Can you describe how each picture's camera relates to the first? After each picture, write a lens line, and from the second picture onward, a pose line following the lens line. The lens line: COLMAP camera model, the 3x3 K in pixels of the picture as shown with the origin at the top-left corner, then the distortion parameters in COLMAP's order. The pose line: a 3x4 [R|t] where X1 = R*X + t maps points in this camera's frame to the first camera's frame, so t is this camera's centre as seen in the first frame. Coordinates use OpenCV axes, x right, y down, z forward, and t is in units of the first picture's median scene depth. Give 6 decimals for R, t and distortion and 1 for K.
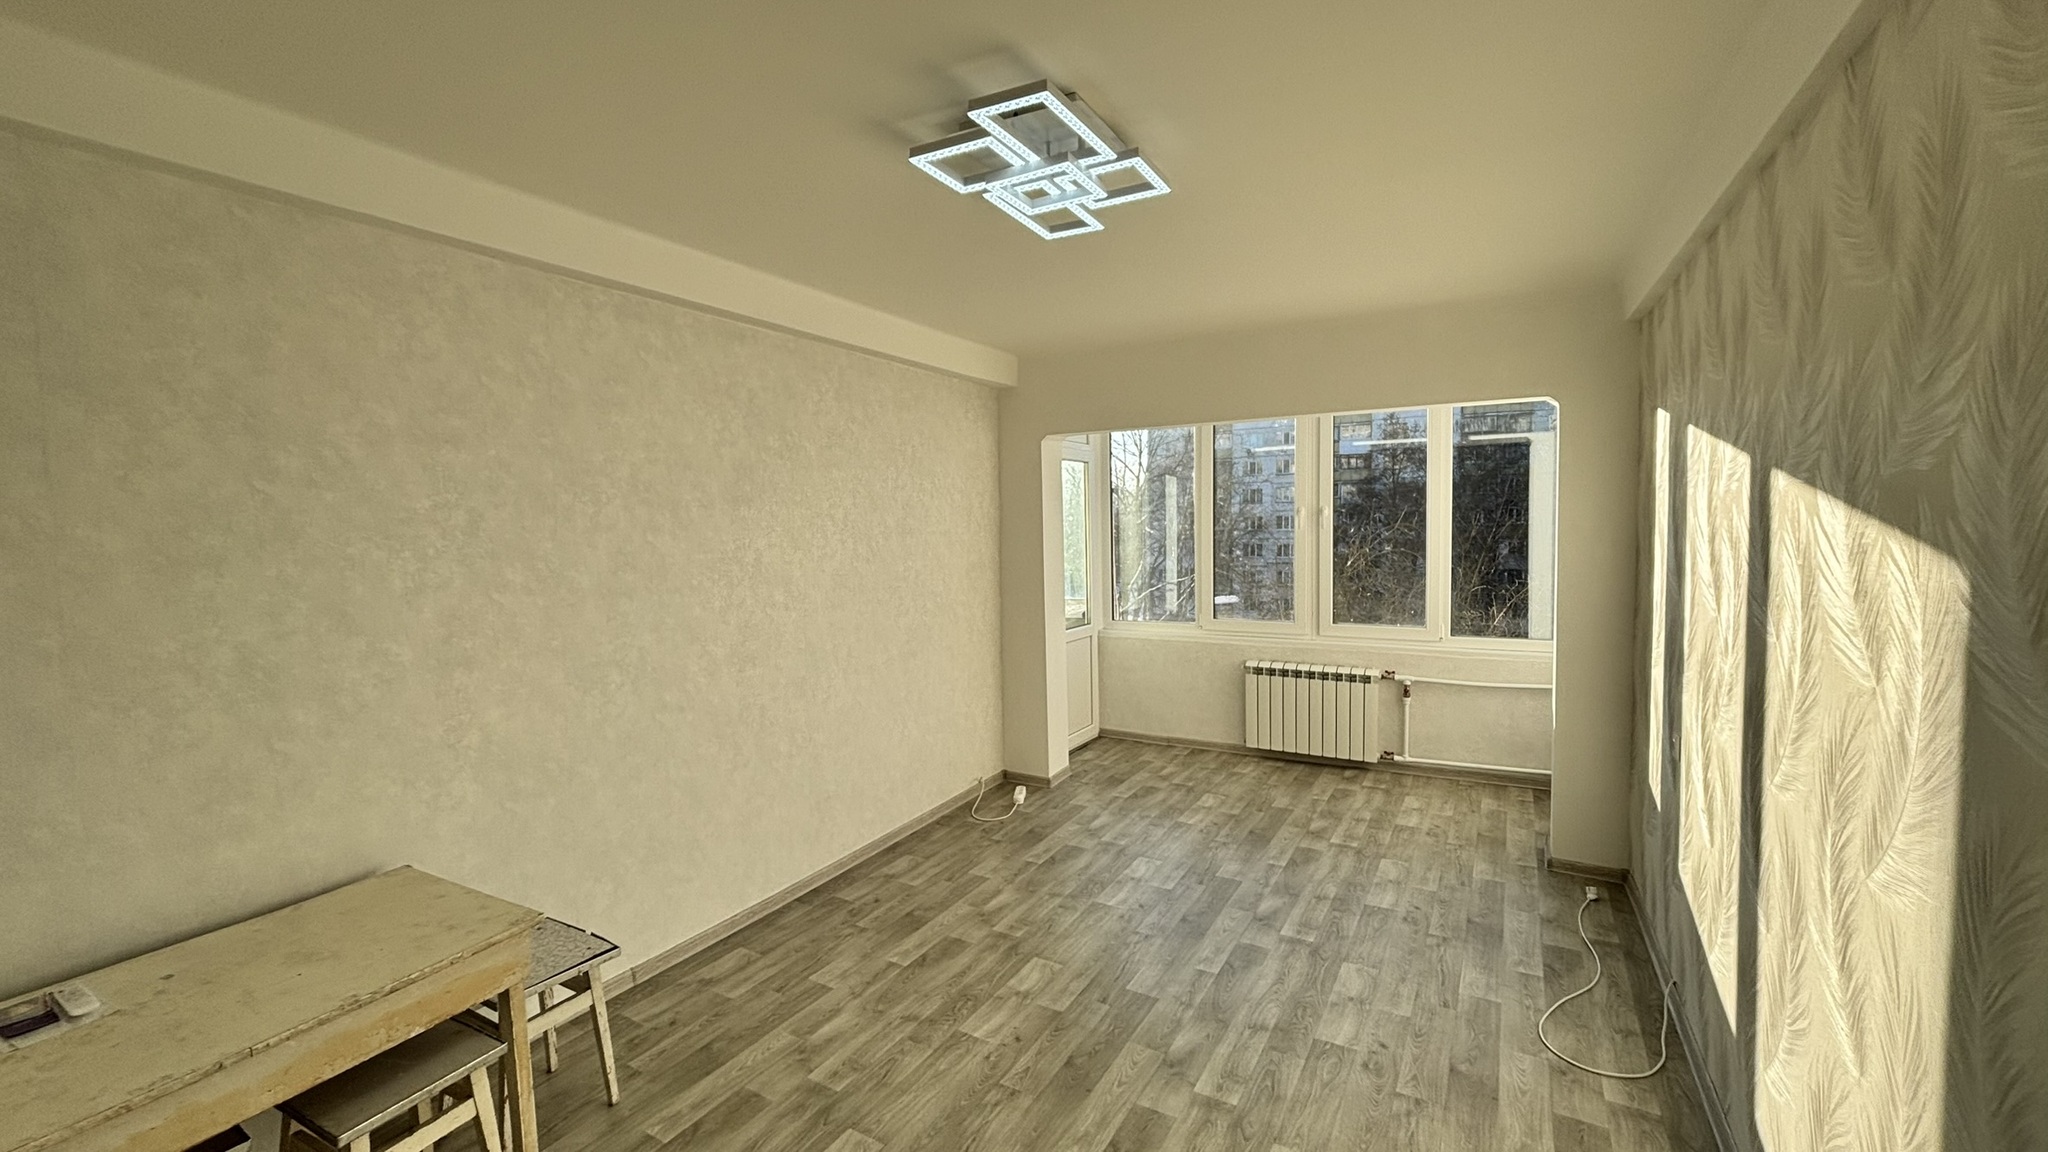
lens RADIAL K [[820.0, 0, 1011.0], [0, 820.0, 577.9], [0, 0, 1]] dist [-0.008535, -0.000548]
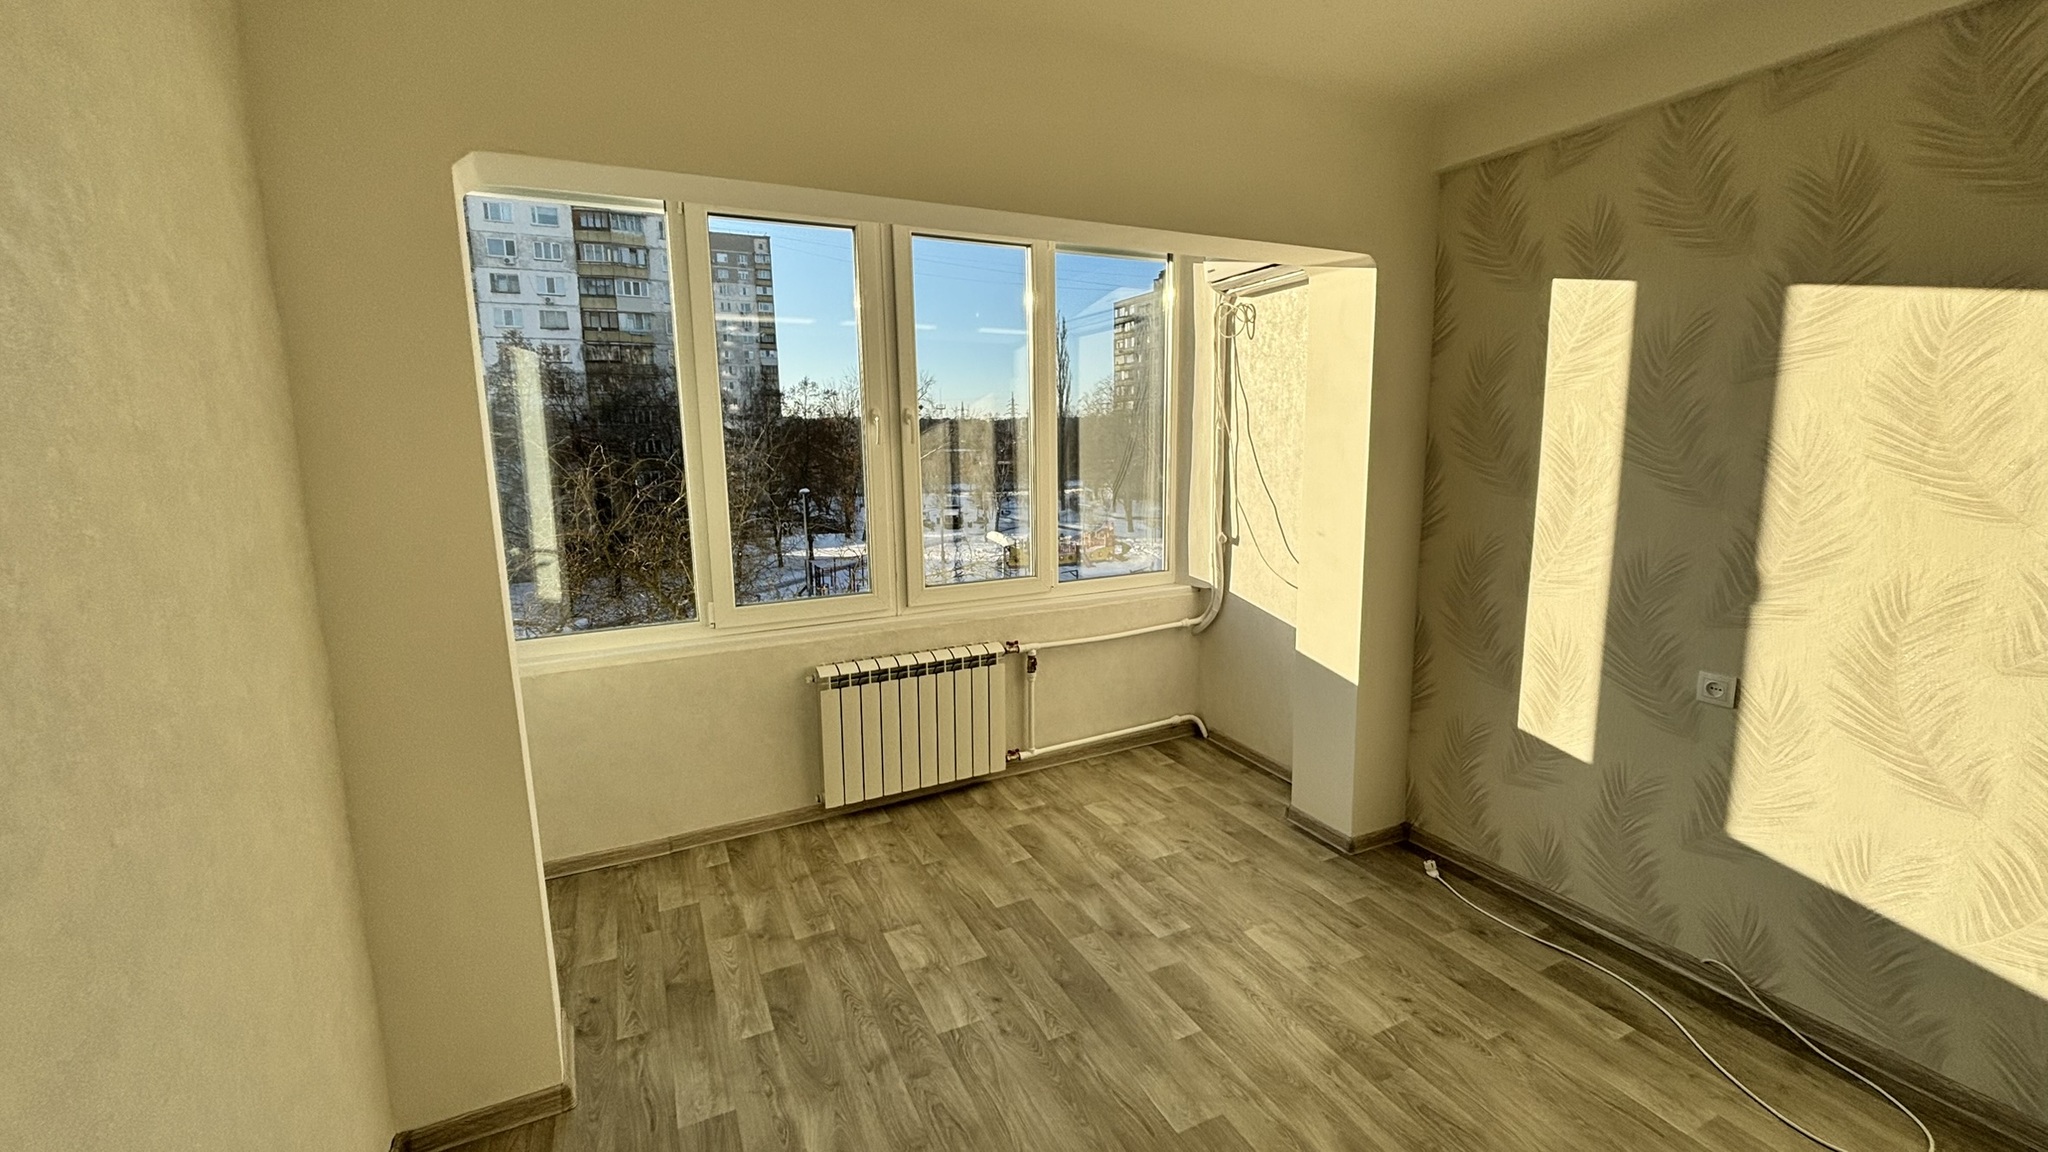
lens RADIAL K [[820.0, 0, 1028.2], [0, 820.0, 561.7], [0, 0, 1]] dist [-0.008535, -0.000548]
pose [[0.540865, -0.115758, 0.833106, -0.121939], [0.064683, 0.993276, 0.096020, -0.024397], [-0.838618, 0.001954, 0.544716, 0.589889]]
